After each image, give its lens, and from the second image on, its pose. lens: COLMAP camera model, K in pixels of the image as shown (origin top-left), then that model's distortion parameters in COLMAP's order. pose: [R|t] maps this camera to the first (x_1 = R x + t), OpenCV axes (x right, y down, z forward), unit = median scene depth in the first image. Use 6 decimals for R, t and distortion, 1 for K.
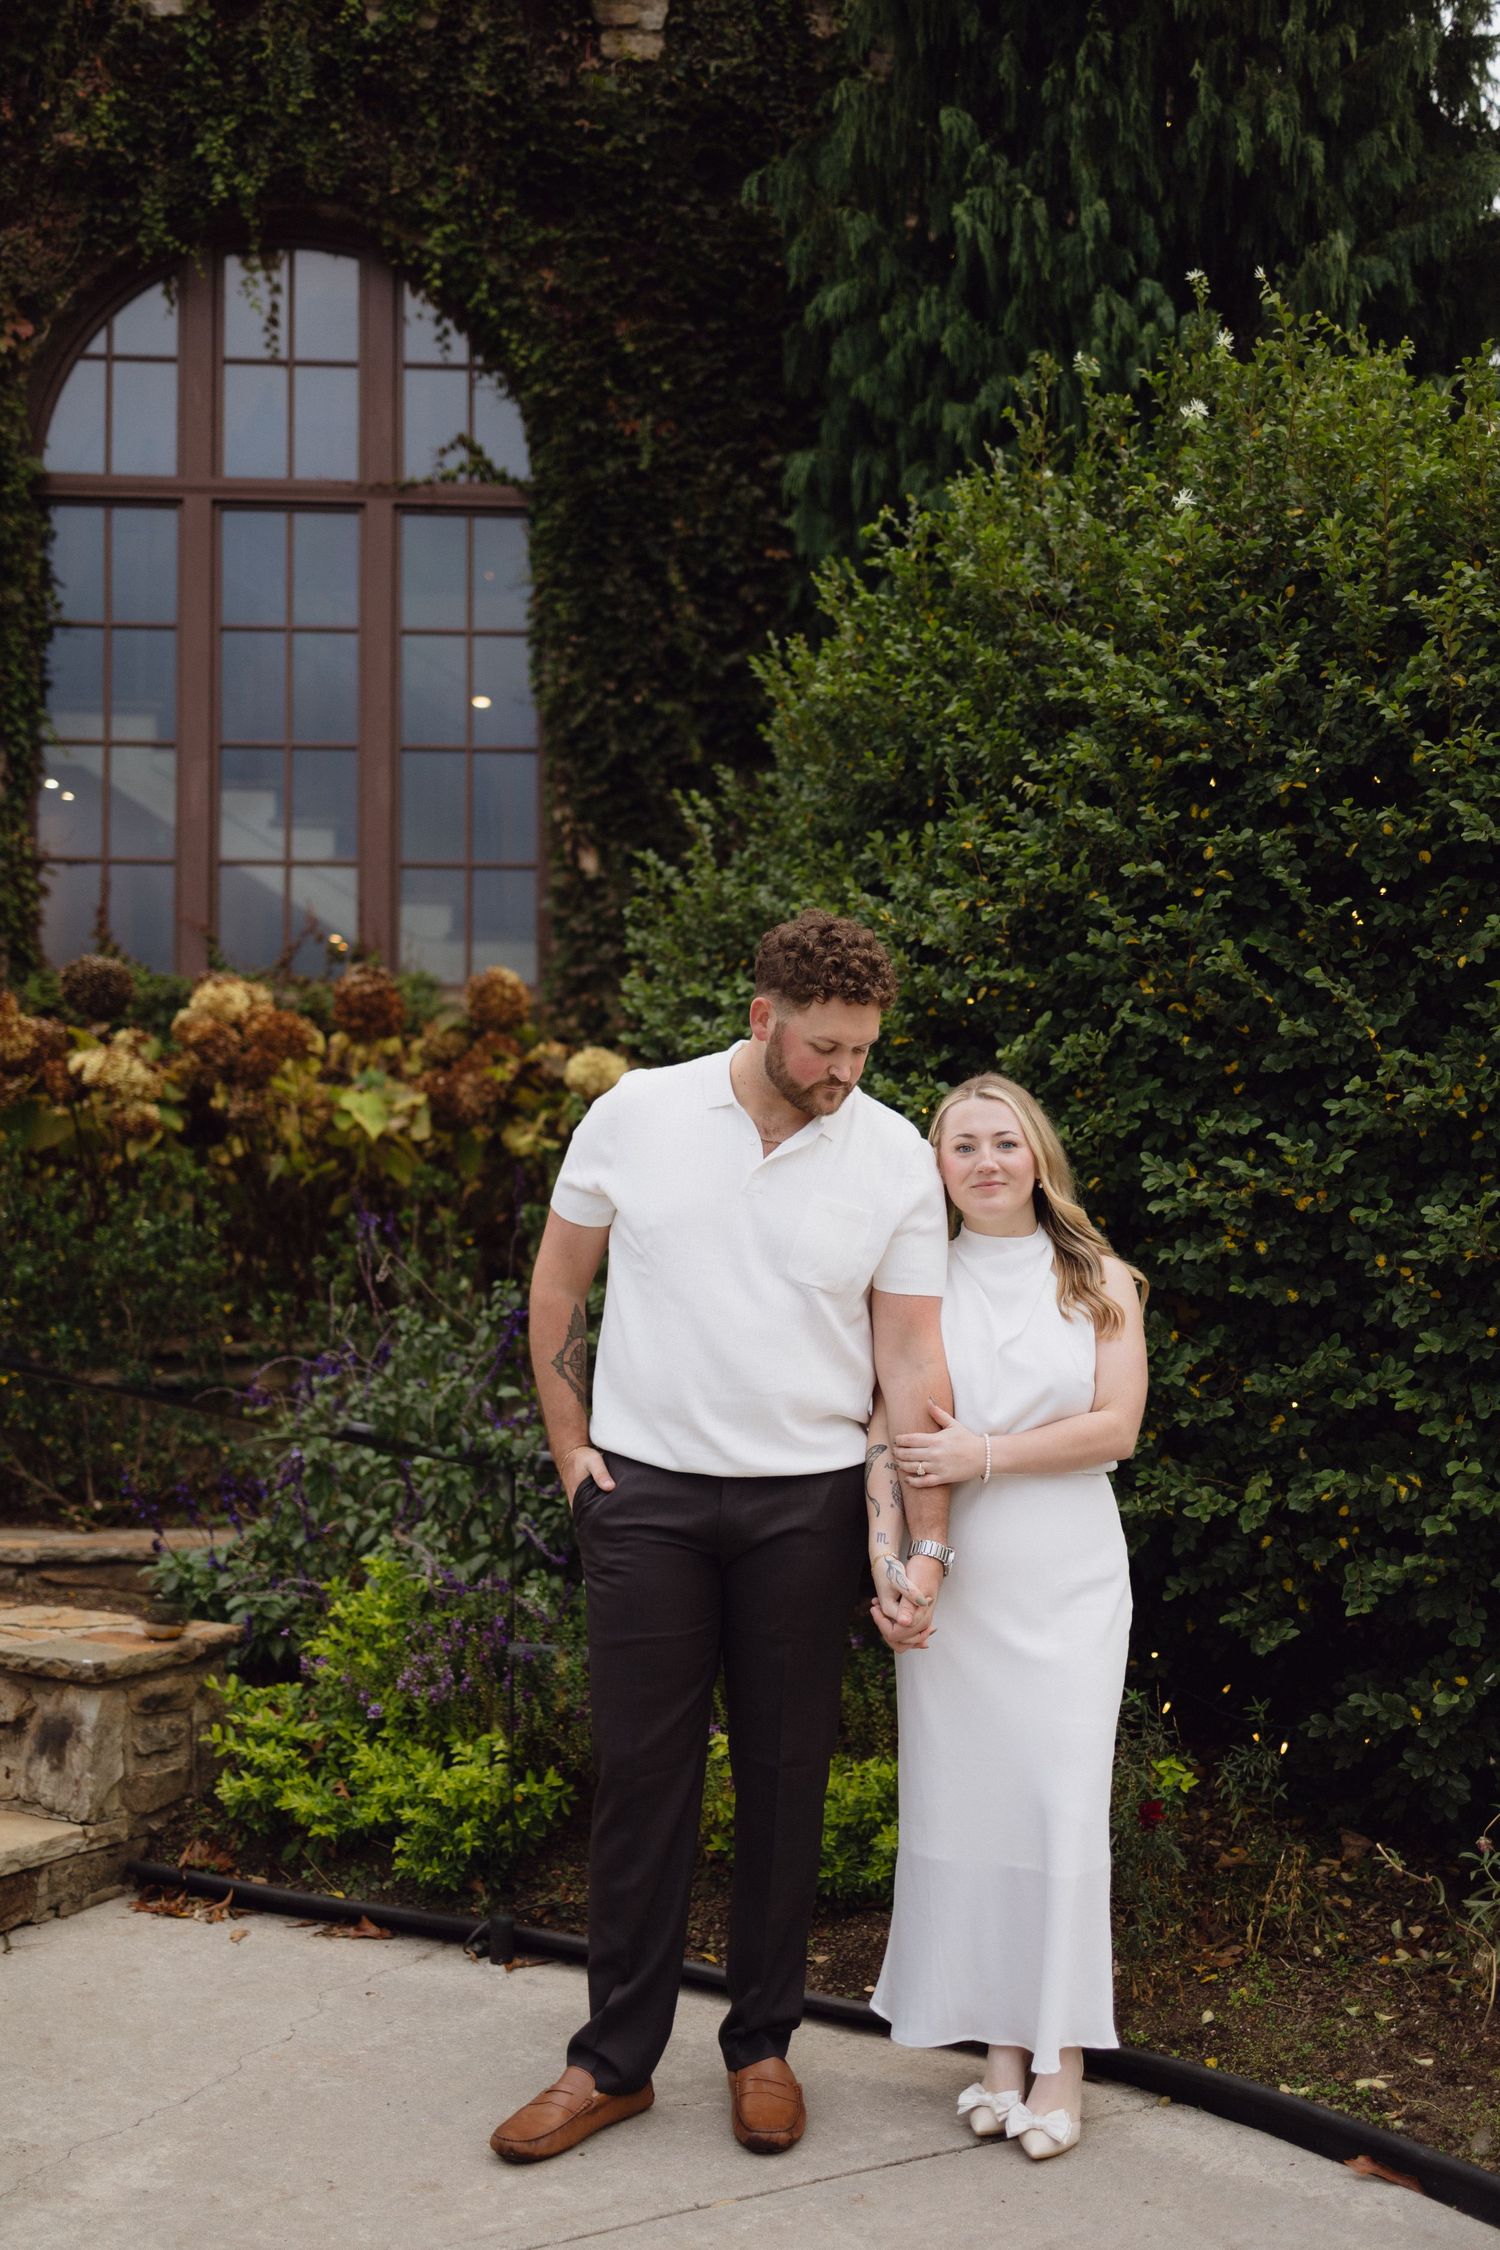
lens RADIAL K [[2697.5, 0, 750.0], [0, 2697.5, 1125.0], [0, 0, 1]] dist [0.133623, -0.025600]
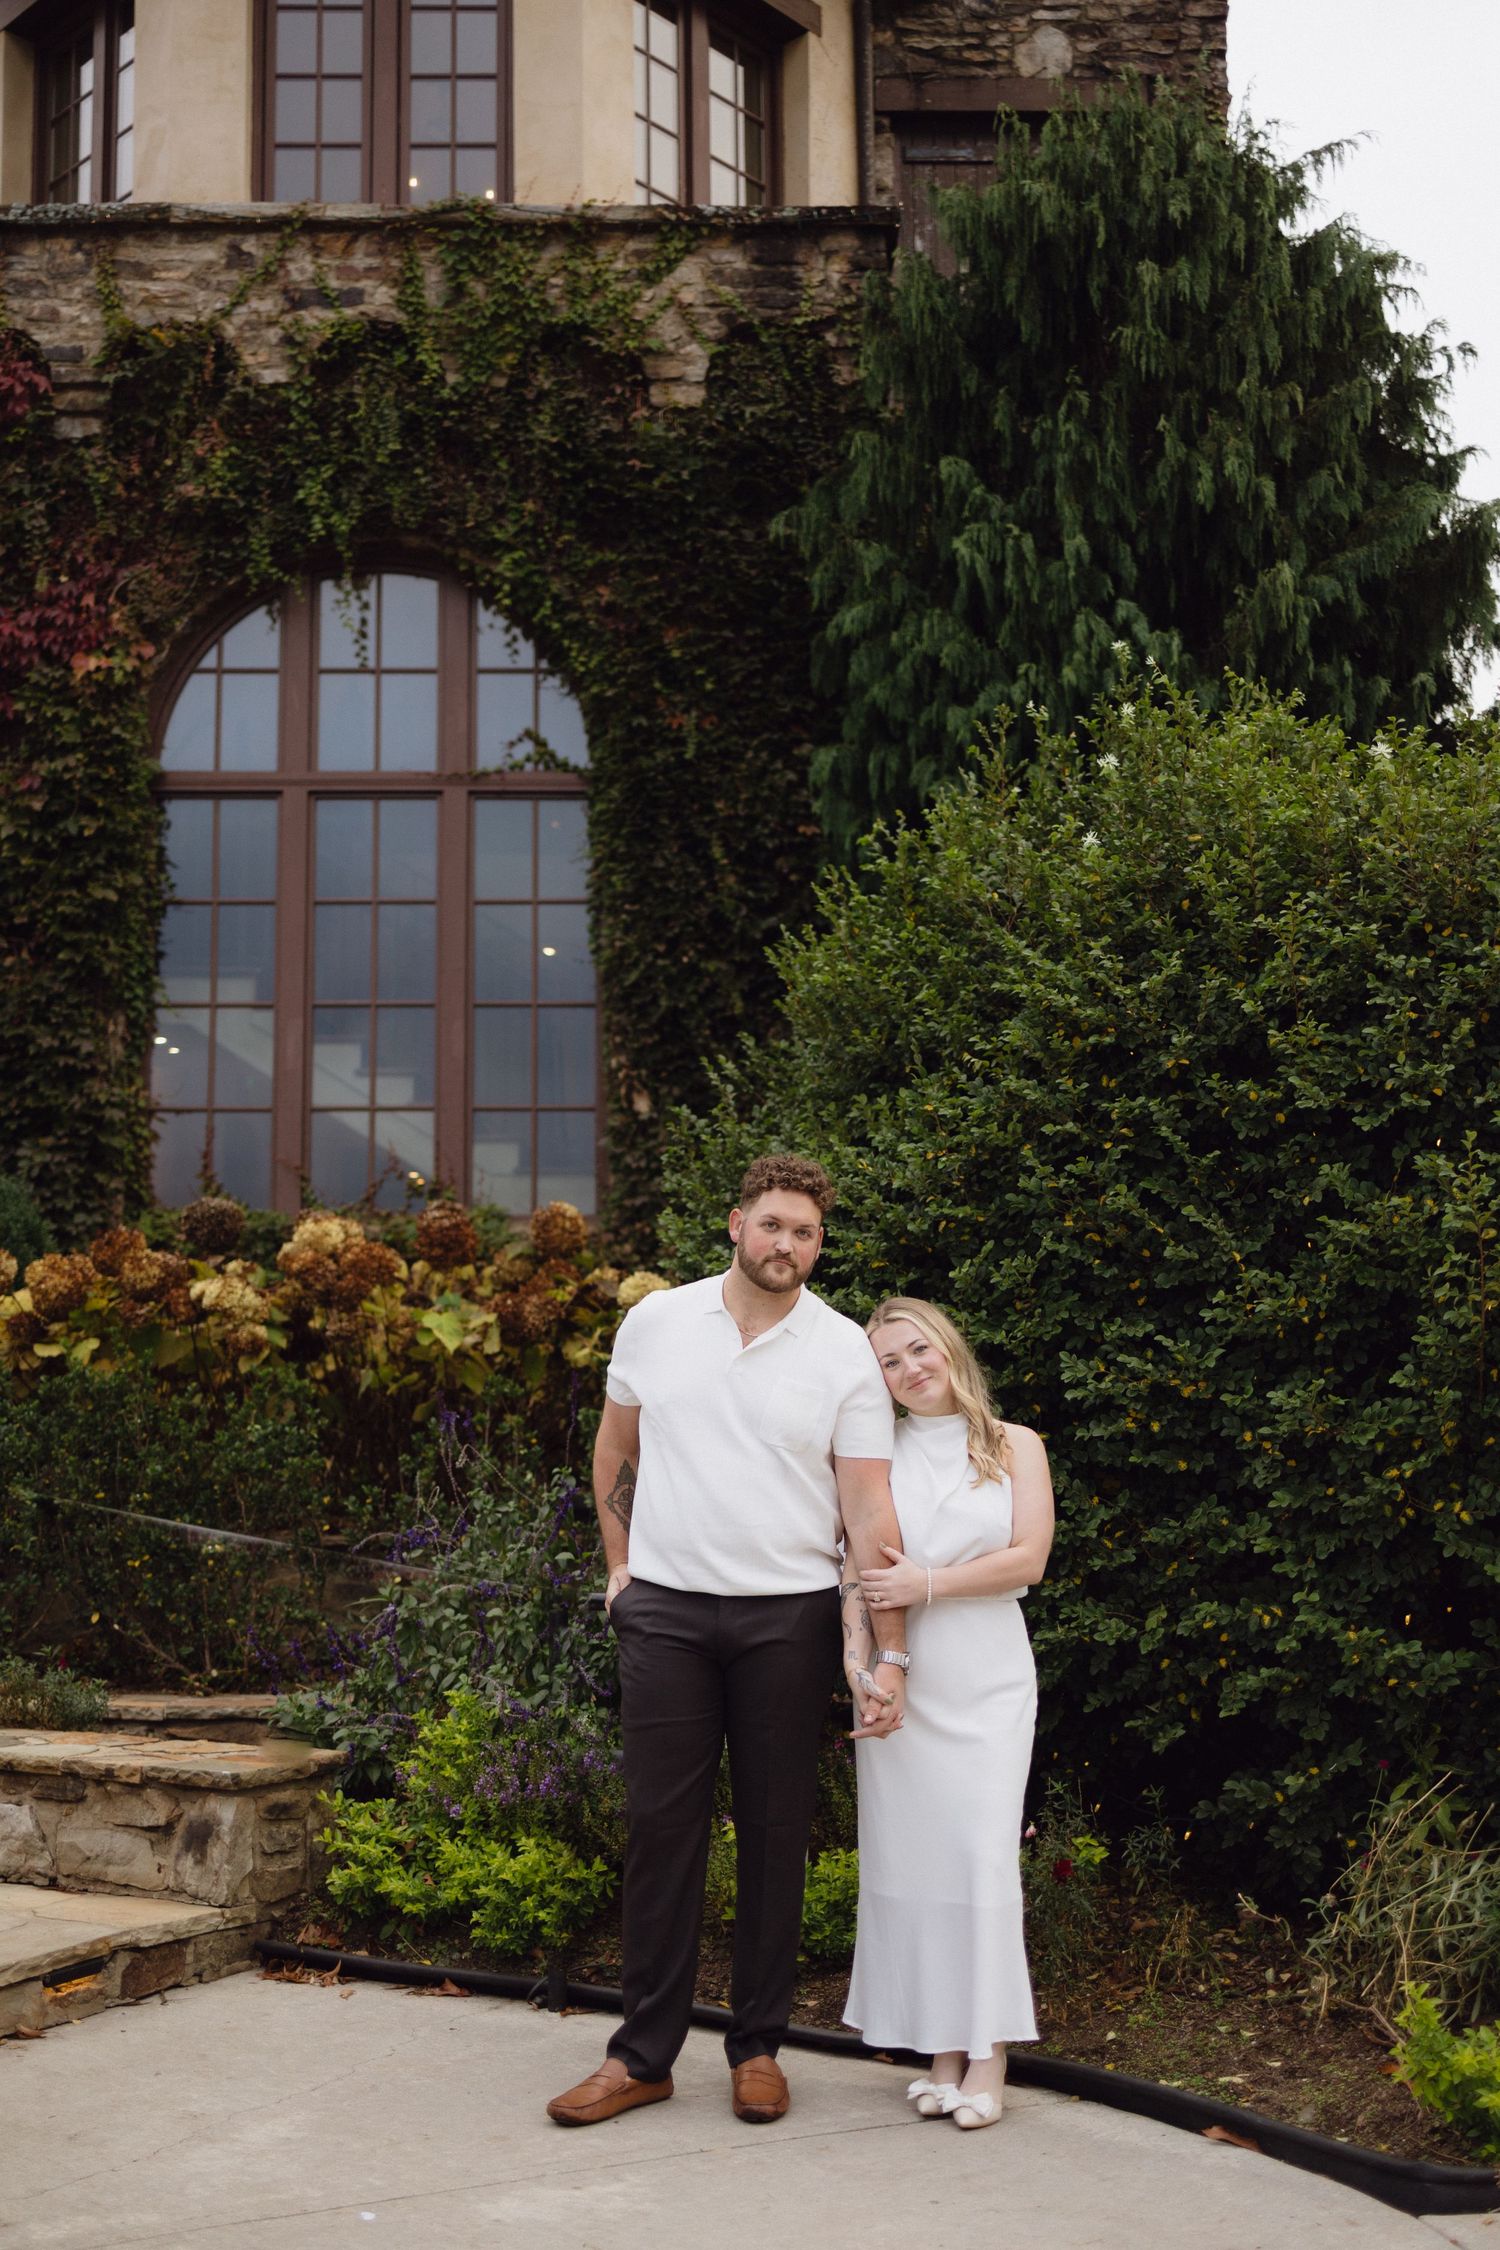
lens RADIAL K [[2791.2, 0, 750.0], [0, 2791.2, 1125.0], [0, 0, 1]] dist [0.192917, 0.029259]
pose [[0.999569, -0.010405, -0.027466, 0.028451], [0.008171, 0.996741, -0.080255, 0.006525], [0.028211, 0.079996, 0.996396, -0.250252]]
